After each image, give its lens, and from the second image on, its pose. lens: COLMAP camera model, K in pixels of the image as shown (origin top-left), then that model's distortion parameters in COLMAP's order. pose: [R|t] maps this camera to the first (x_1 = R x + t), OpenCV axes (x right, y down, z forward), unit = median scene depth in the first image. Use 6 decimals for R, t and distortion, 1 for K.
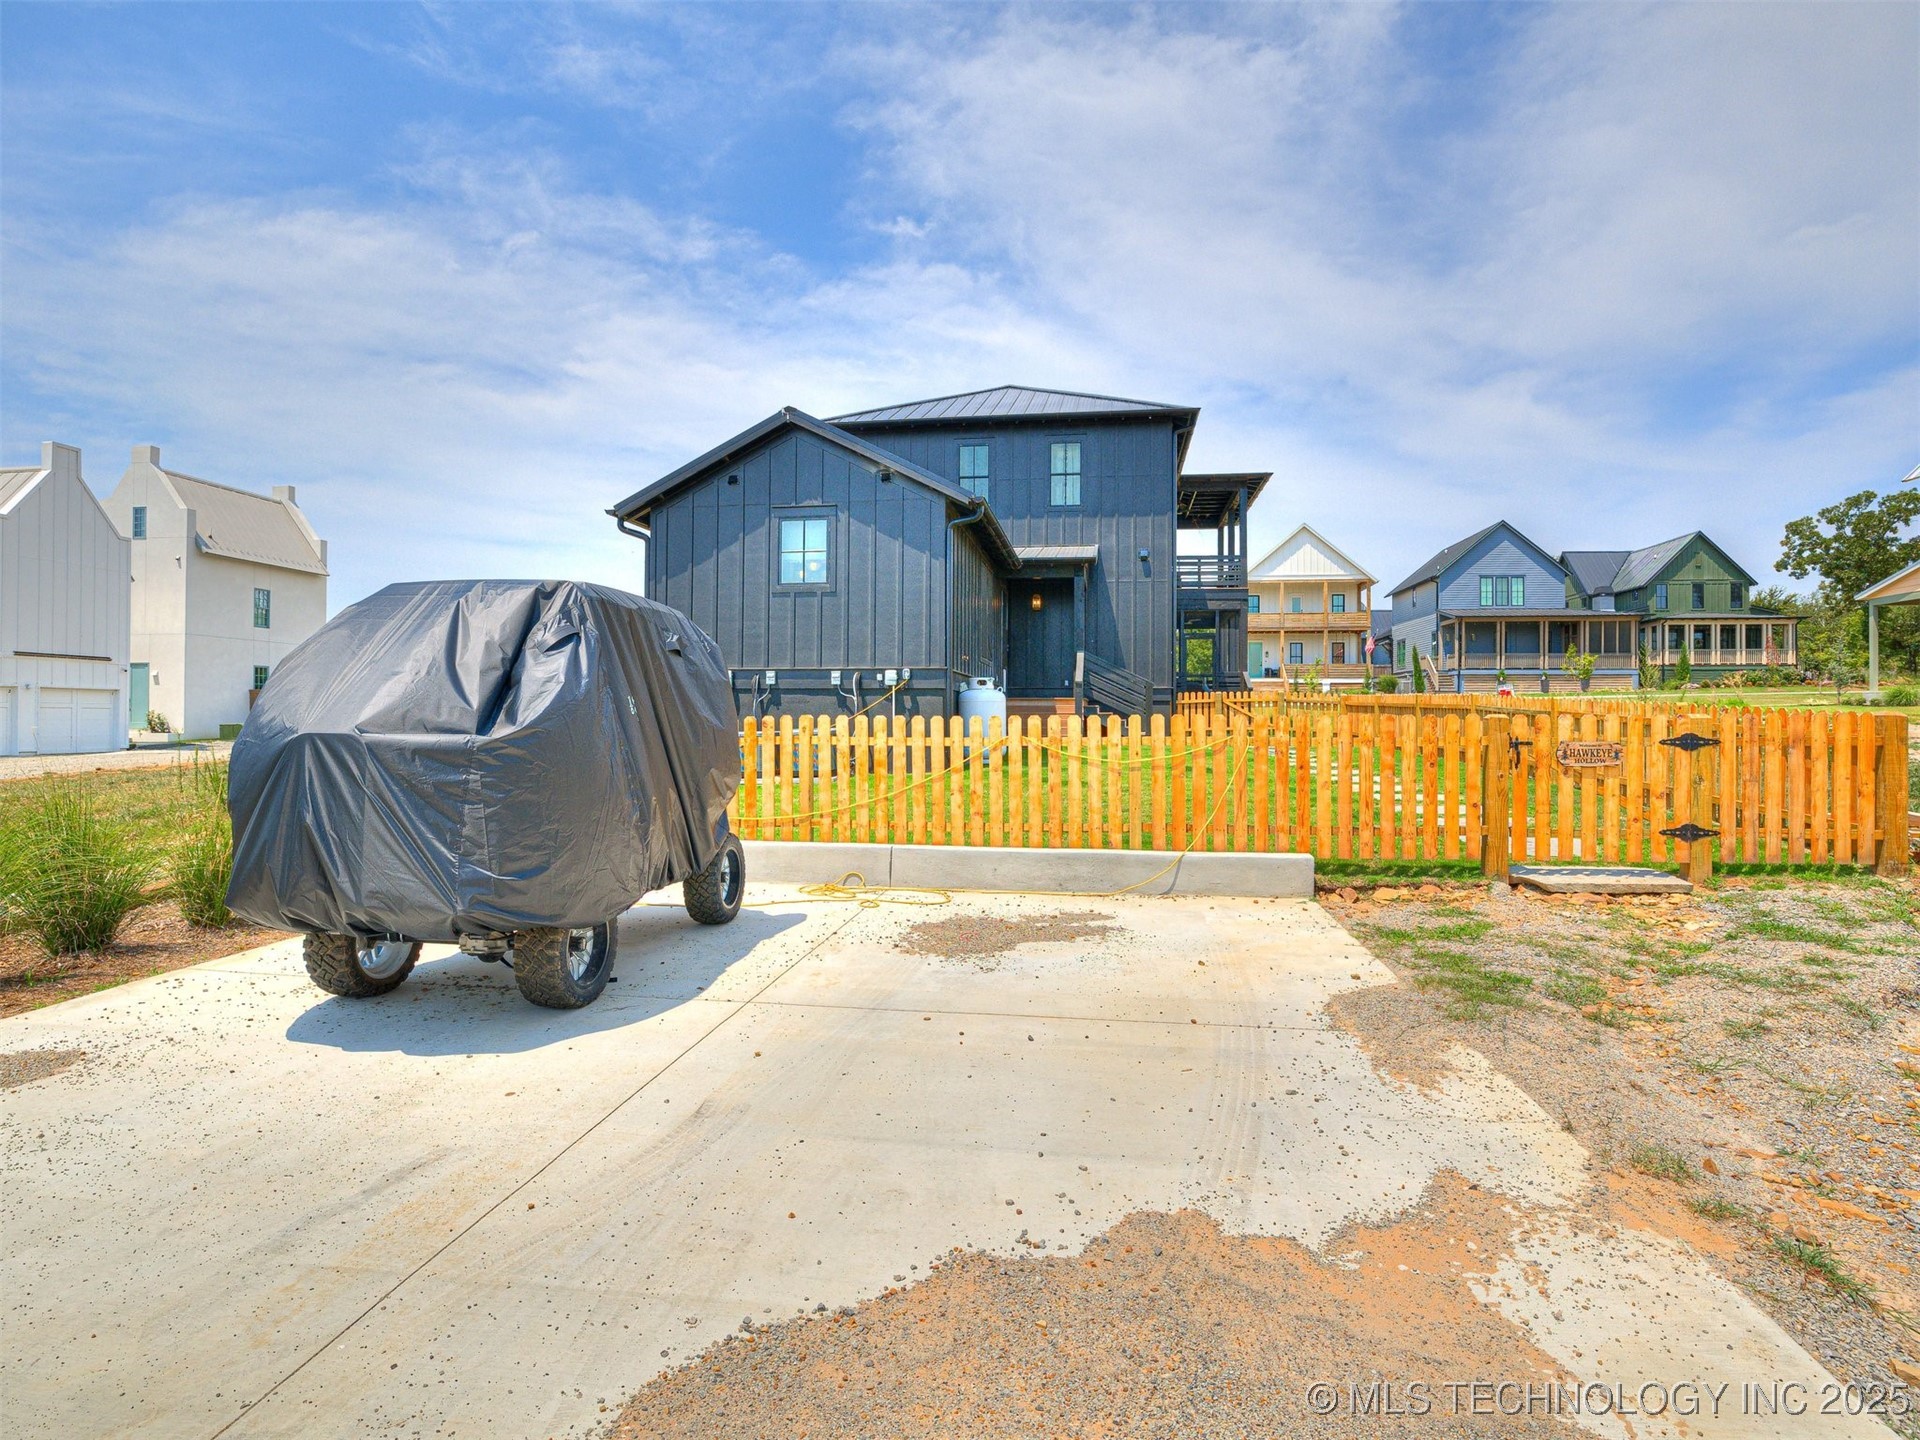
lens RADIAL K [[936.3, 0, 960.0], [0, 936.3, 720.0], [0, 0, 1]] dist [-0.034731, 0.012547]
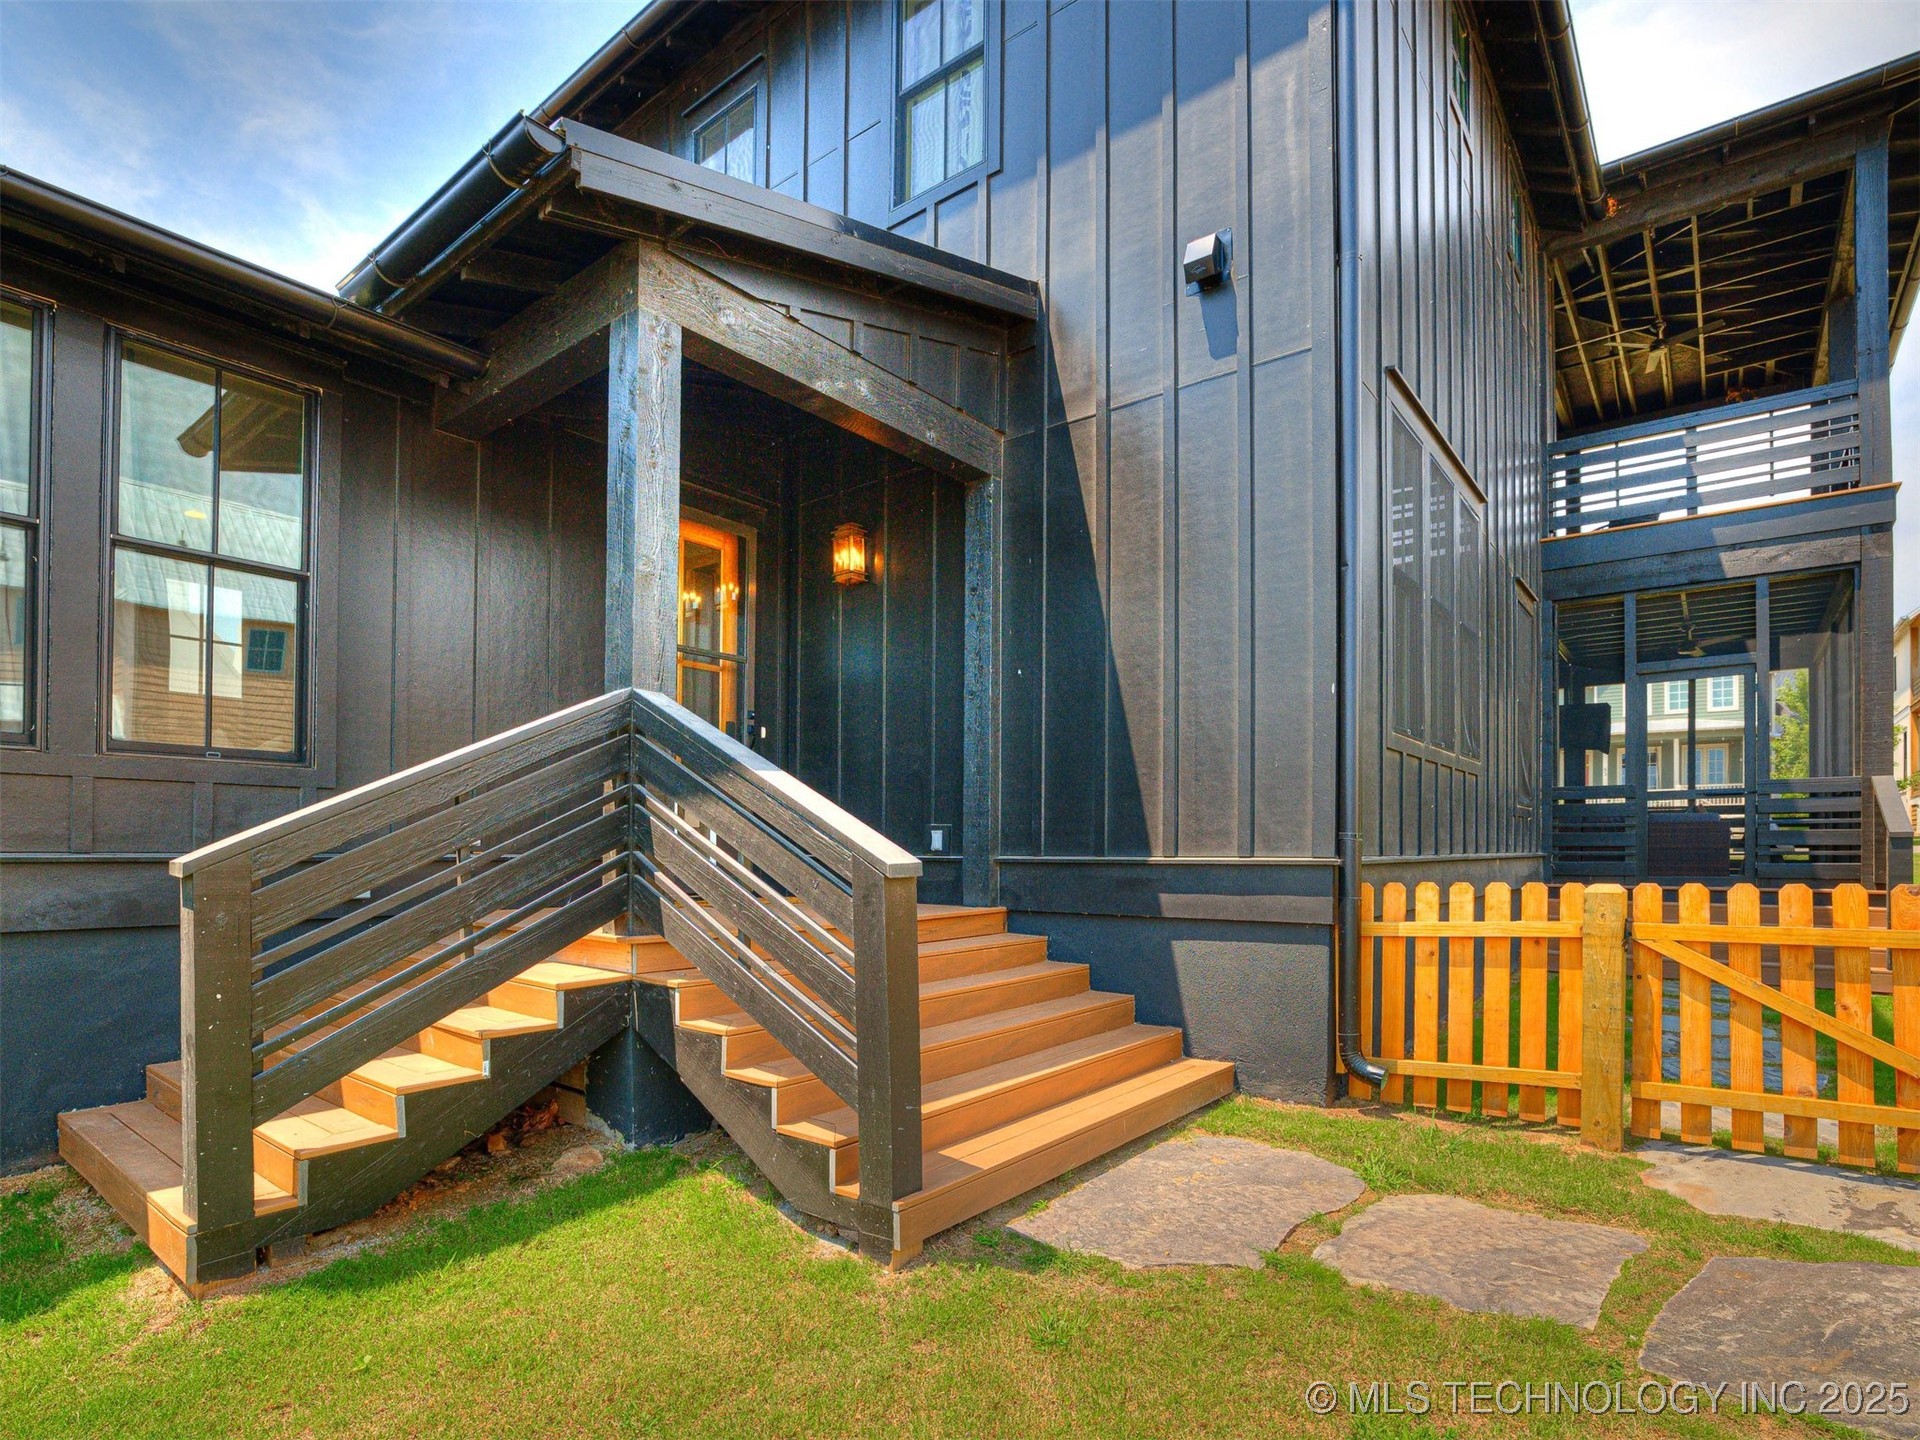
lens RADIAL K [[973.6, 0, 951.2], [0, 973.6, 855.5], [0, 0, 1]] dist [-0.016998, -0.000056]
pose [[0.870809, -0.001453, -0.491619, 0.197690], [0.001694, 0.999999, 0.000043, -0.027481], [0.491619, -0.000870, 0.870810, 0.592980]]
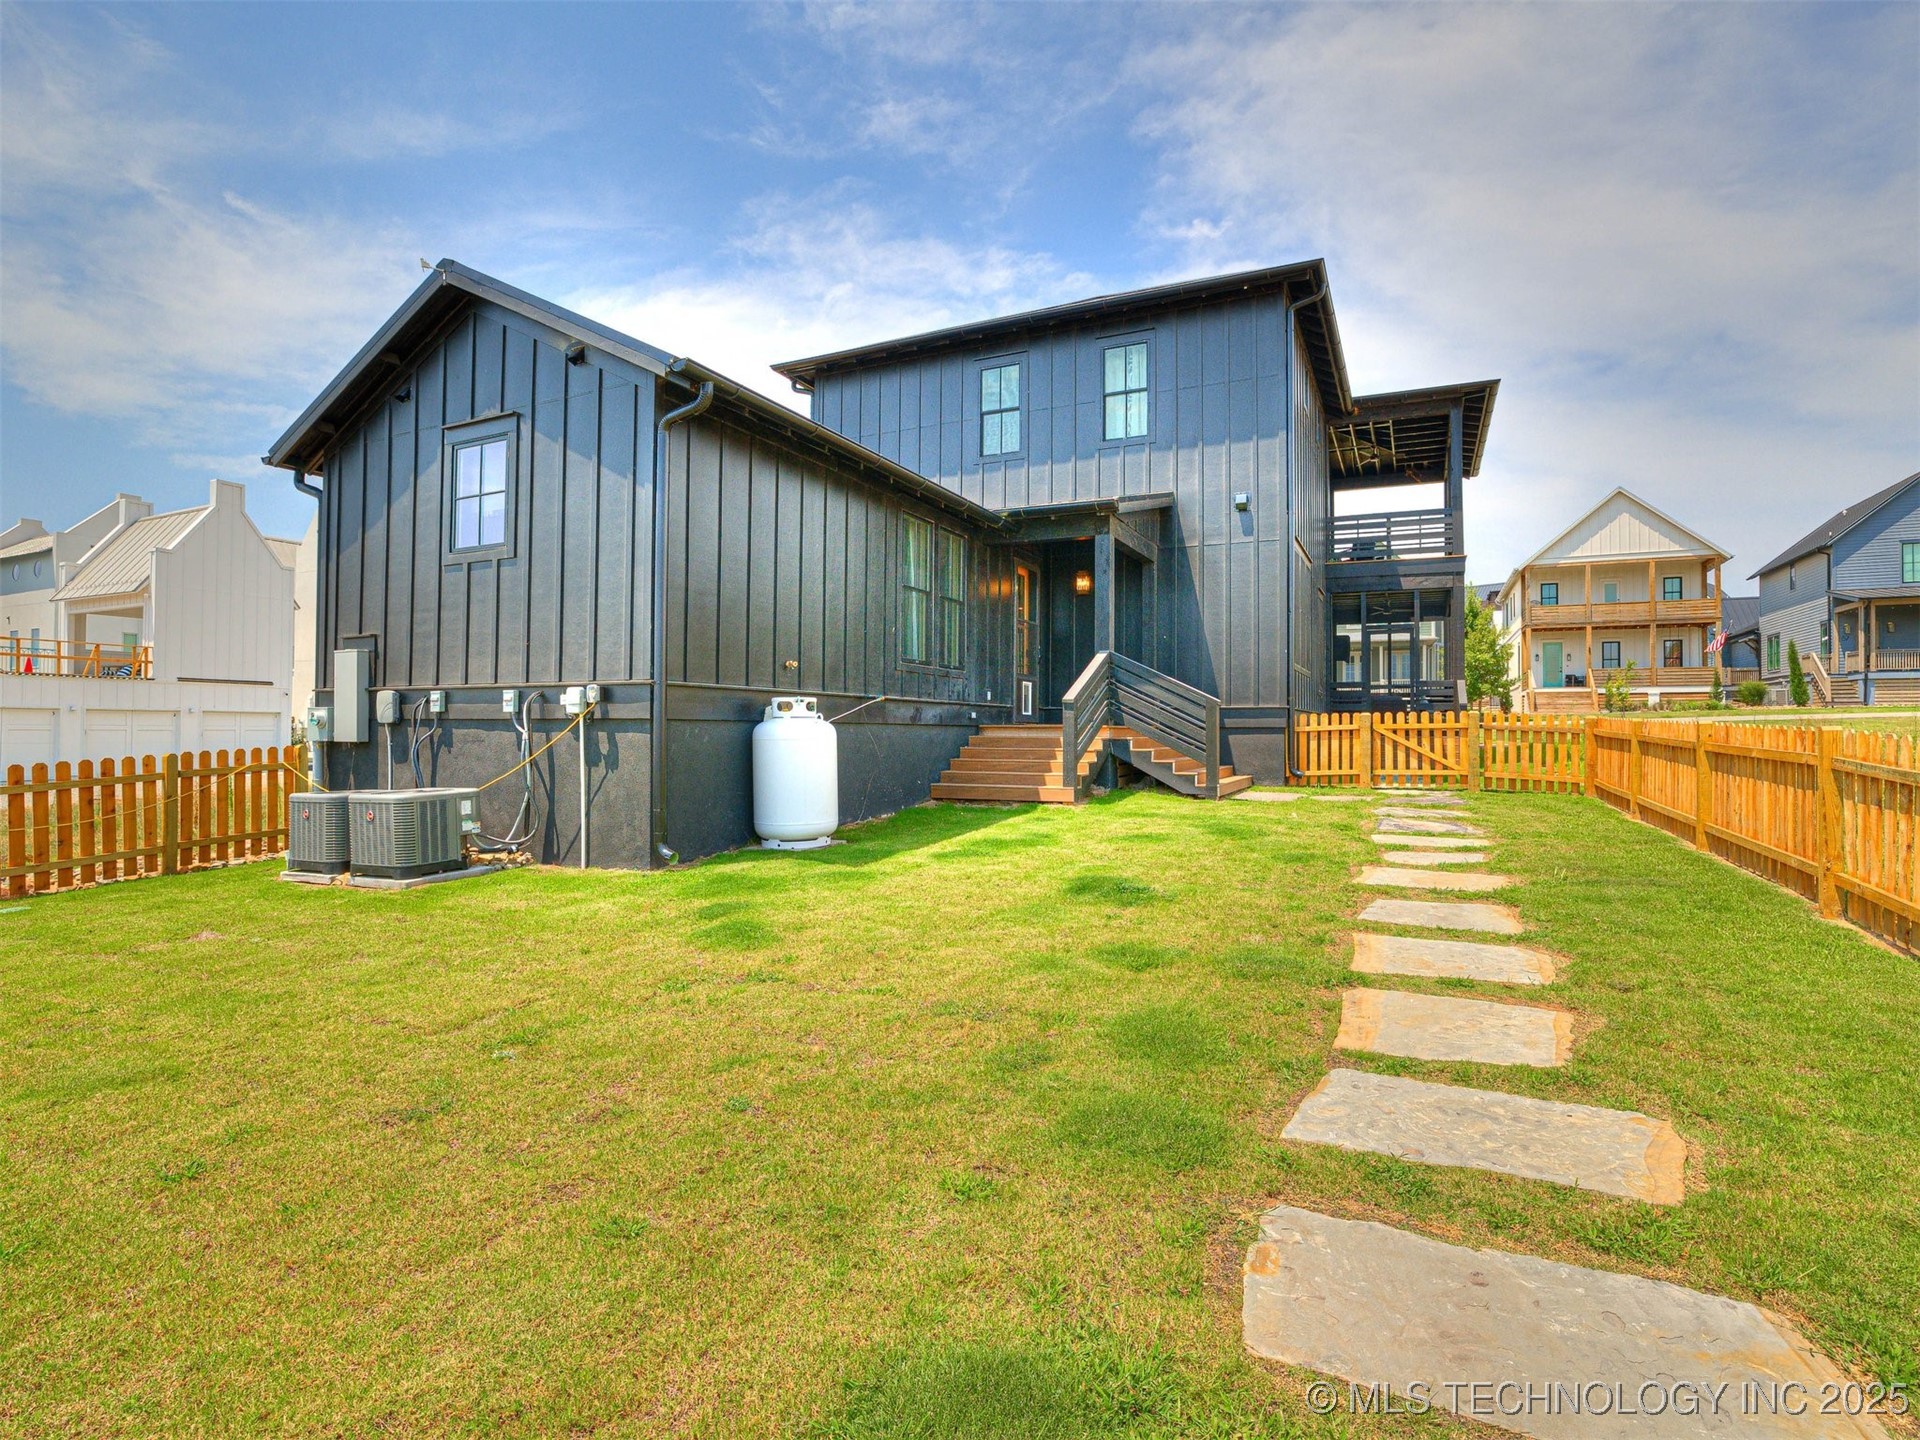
lens RADIAL K [[936.3, 0, 960.0], [0, 936.3, 720.0], [0, 0, 1]] dist [-0.034731, 0.012547]
pose [[0.957353, -0.002557, -0.288909, 0.151049], [-0.001744, 0.999891, -0.014630, -0.012226], [0.288915, 0.014510, 0.957245, 0.253430]]
